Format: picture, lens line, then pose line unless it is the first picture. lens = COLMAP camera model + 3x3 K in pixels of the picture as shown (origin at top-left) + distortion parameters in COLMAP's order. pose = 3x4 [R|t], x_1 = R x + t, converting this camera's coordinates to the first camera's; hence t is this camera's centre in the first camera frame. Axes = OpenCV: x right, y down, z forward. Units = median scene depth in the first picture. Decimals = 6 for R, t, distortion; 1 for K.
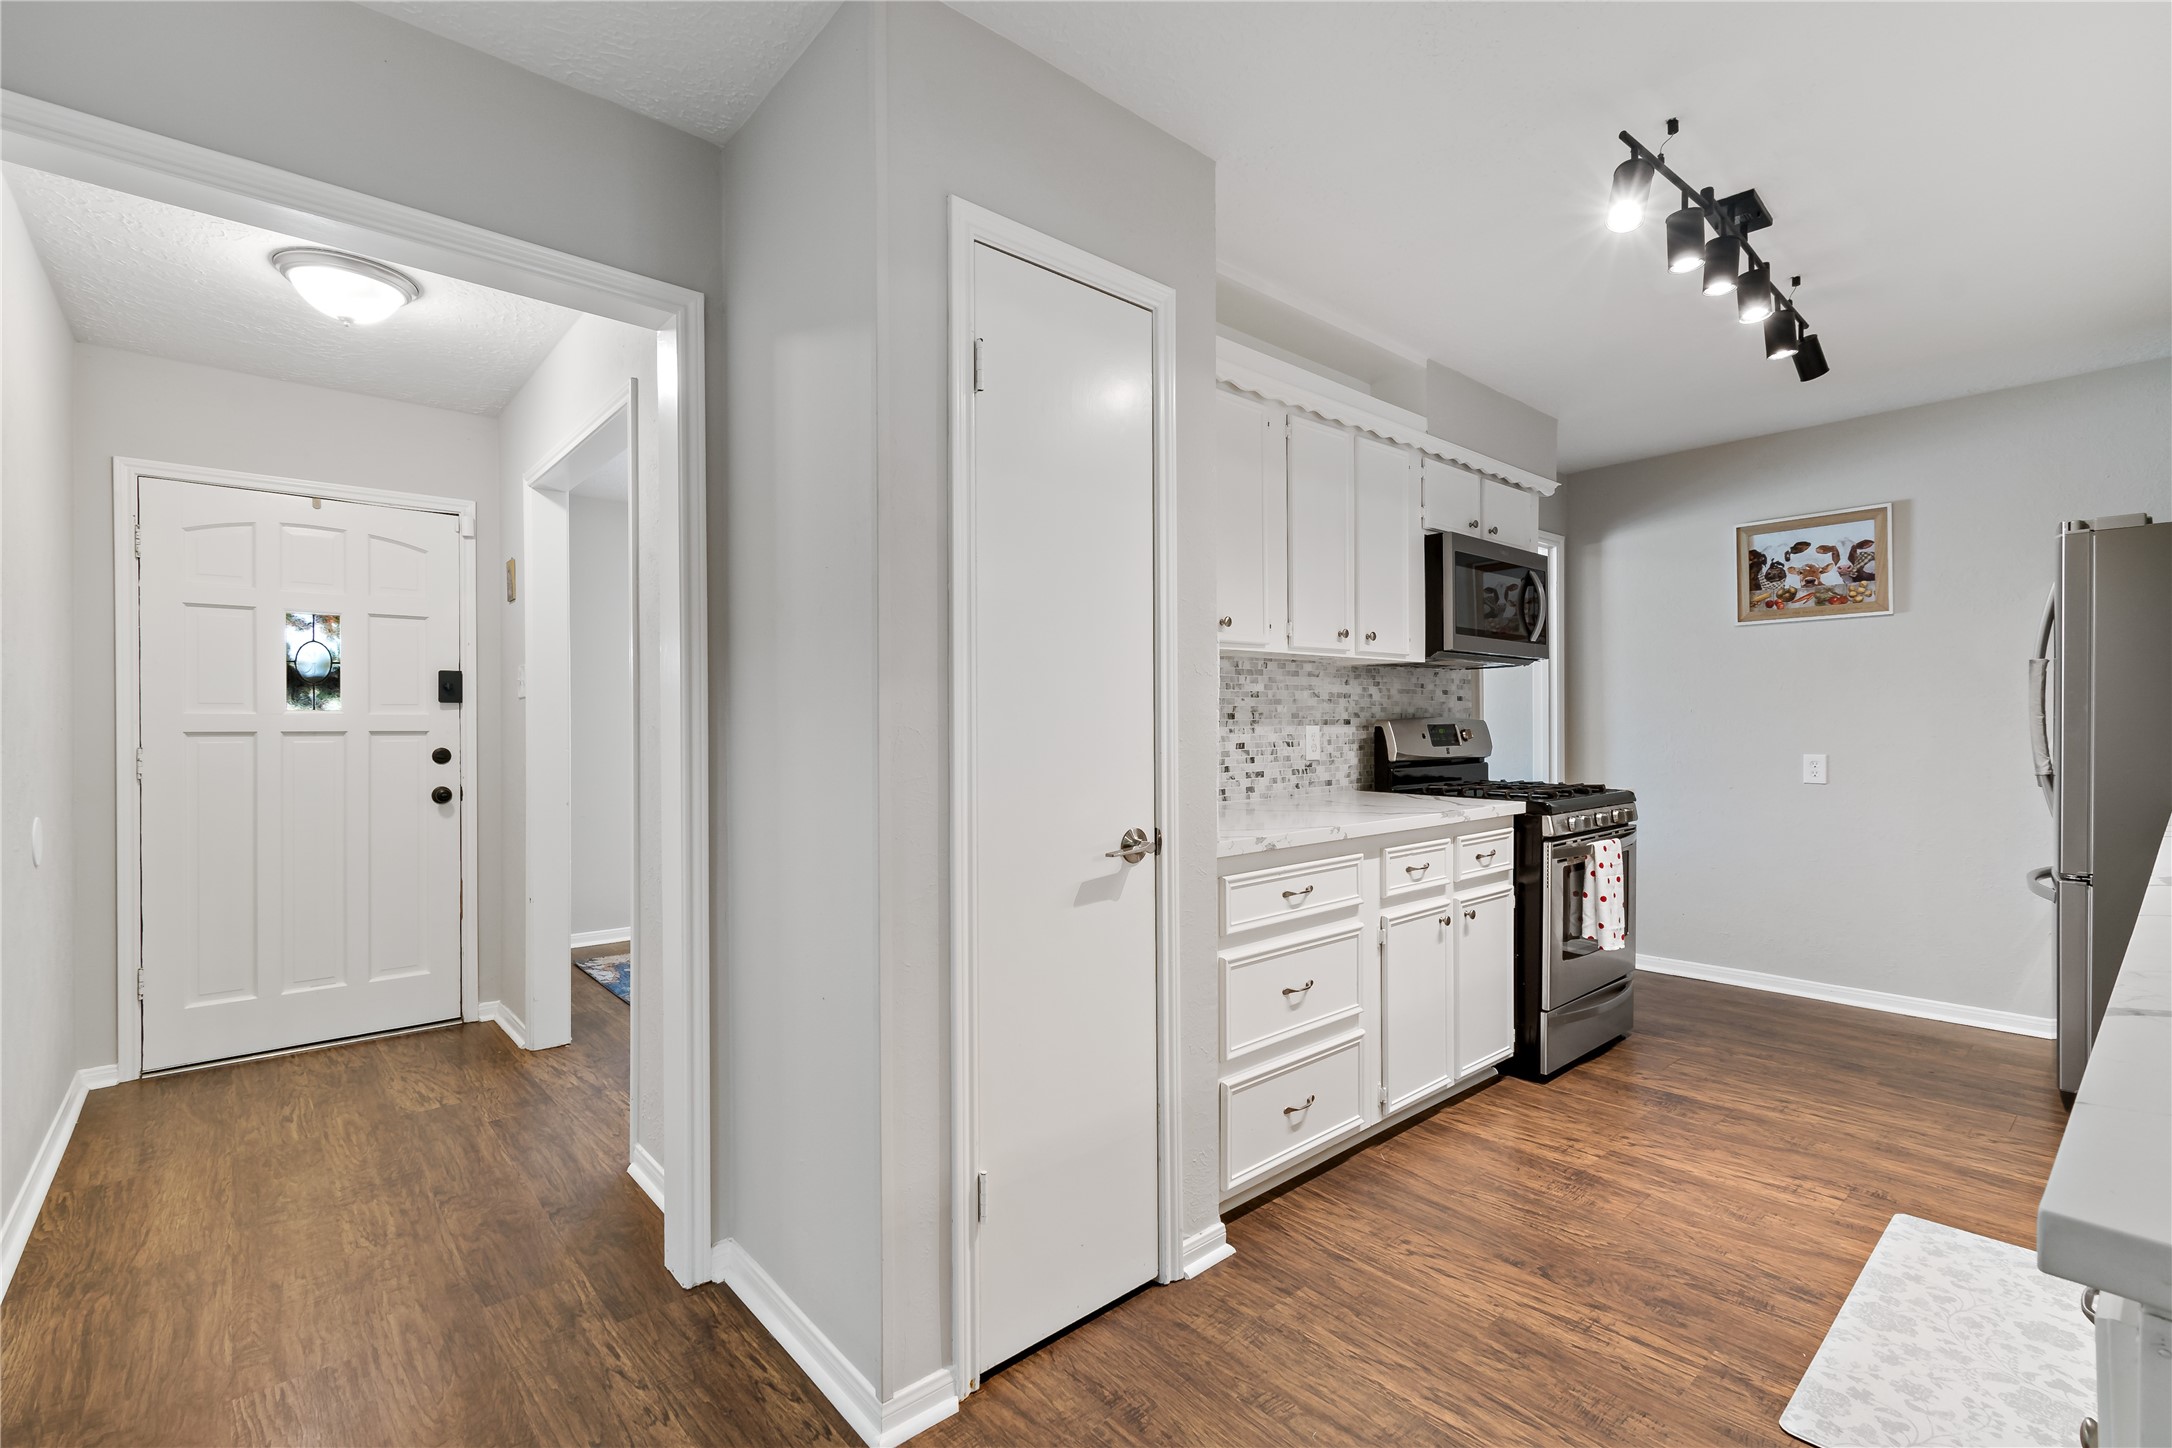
lens RADIAL K [[982.0, 0, 1094.1], [0, 982.0, 717.6], [0, 0, 1]] dist [0.007824, 0.001944]
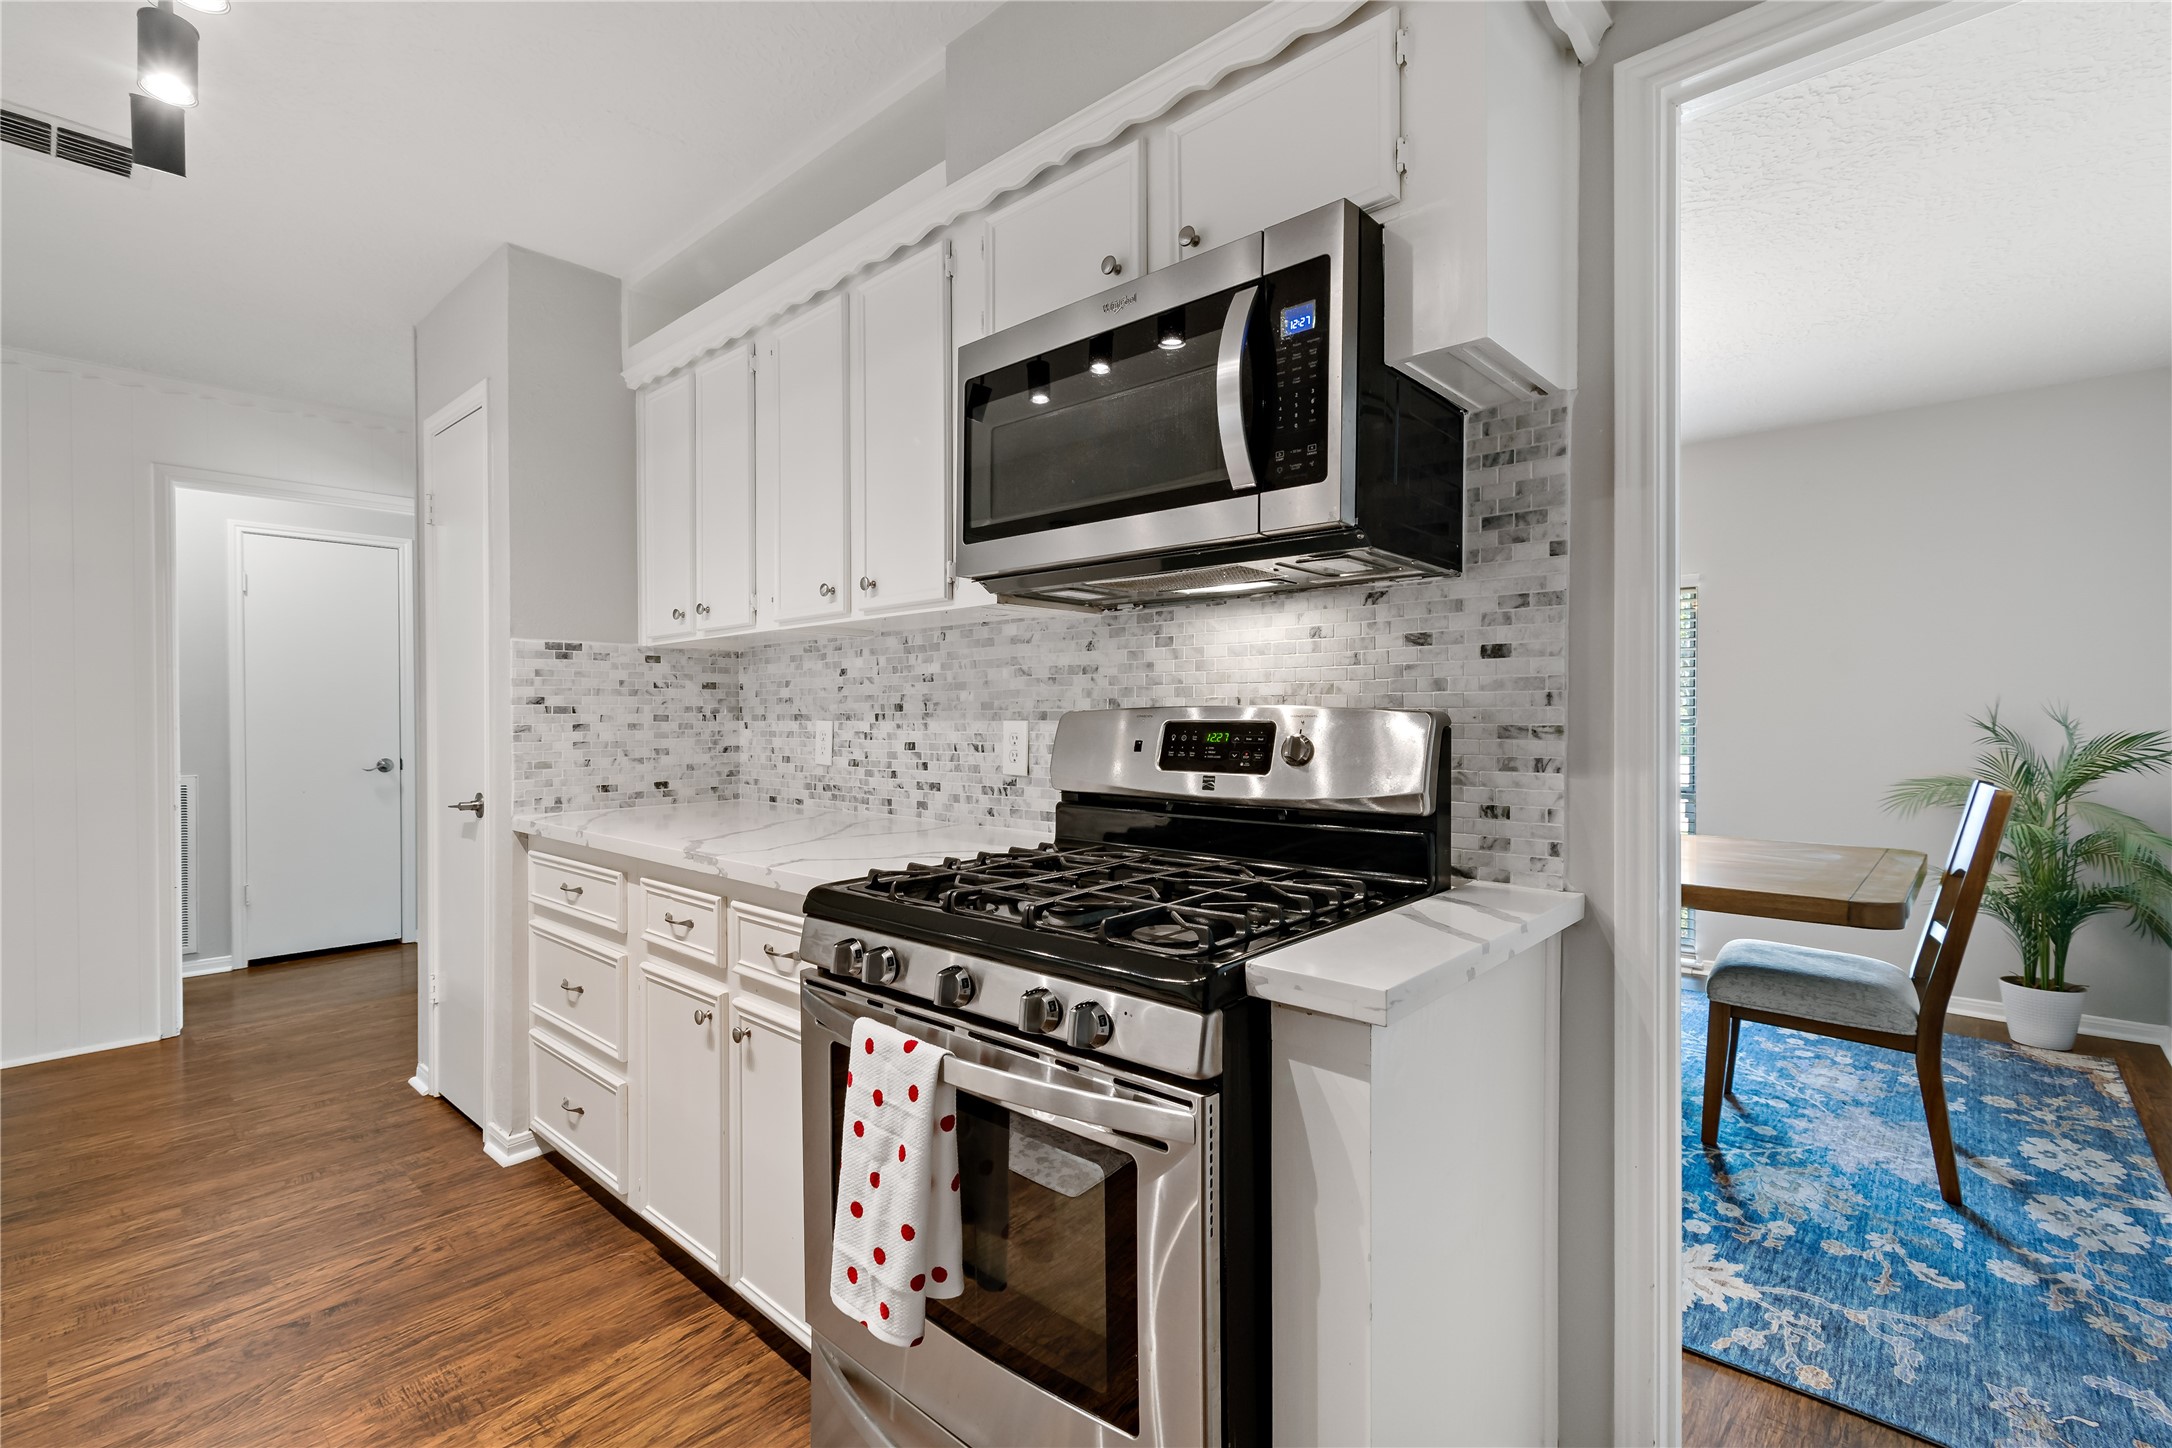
lens RADIAL K [[982.0, 0, 1070.3], [0, 982.0, 714.6], [0, 0, 1]] dist [0.007824, 0.001944]
pose [[0.088402, 0.004272, -0.996076, 0.933013], [0.006411, 0.999968, 0.004857, 0.001254], [0.996064, -0.006815, 0.088372, 1.068435]]
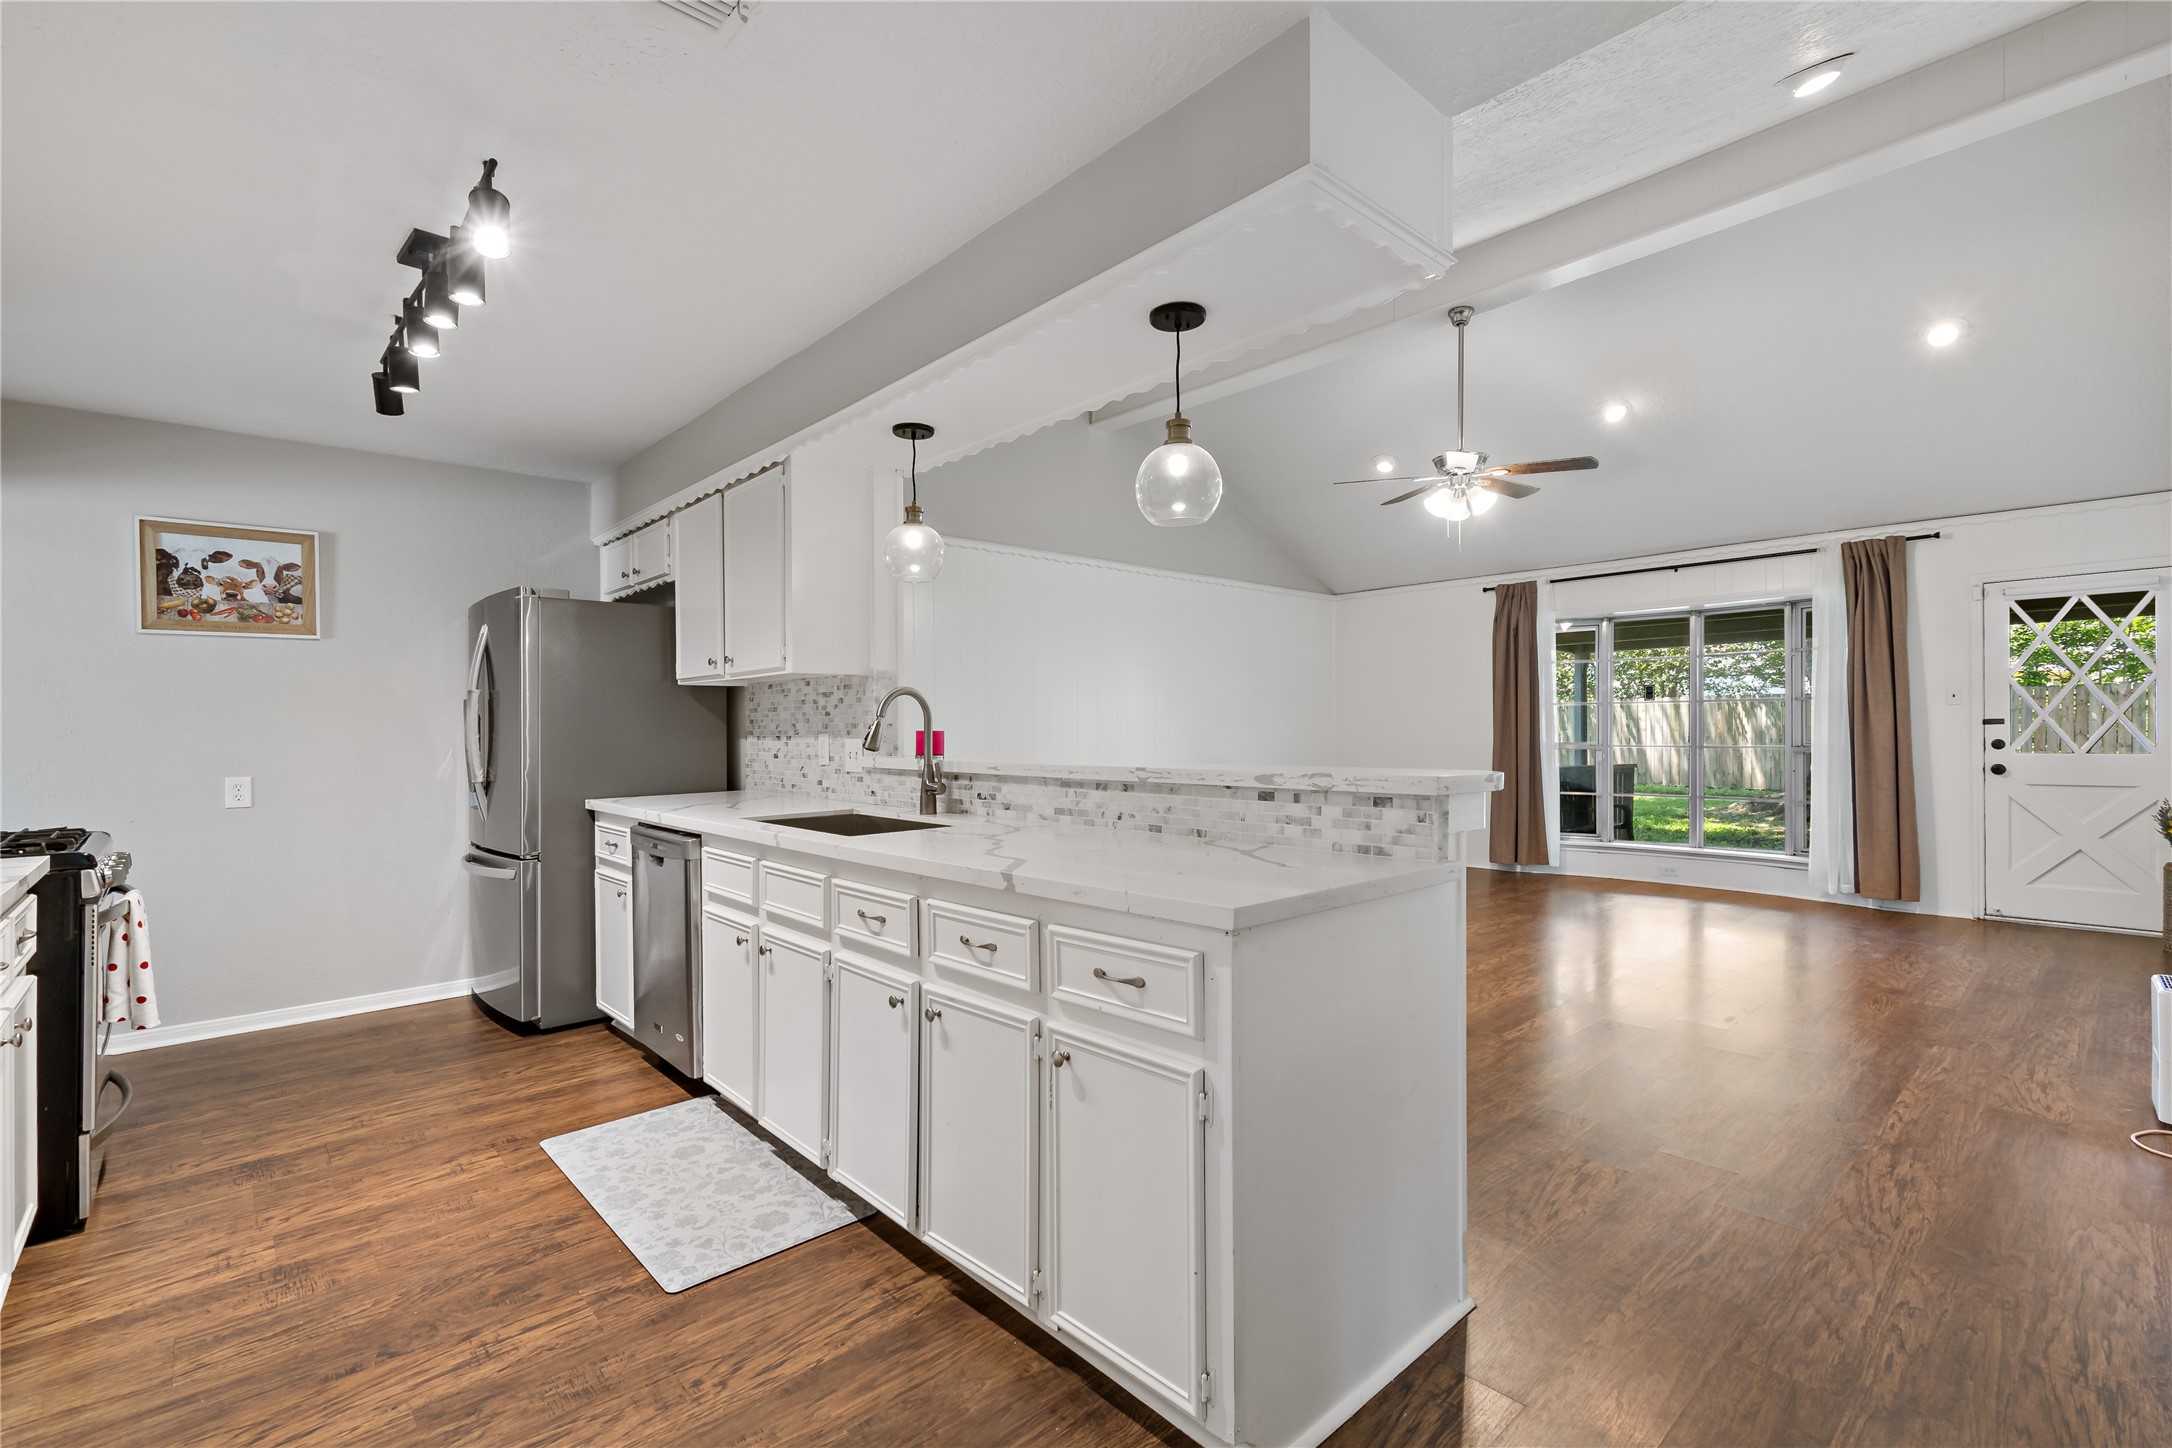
lens RADIAL K [[982.0, 0, 1081.1], [0, 982.0, 733.4], [0, 0, 1]] dist [0.007824, 0.001944]
pose [[-0.000073, -0.001721, 0.999999, -0.291438], [0.008756, 0.999960, 0.001722, 0.000676], [-0.999962, 0.008756, -0.000058, 0.238799]]
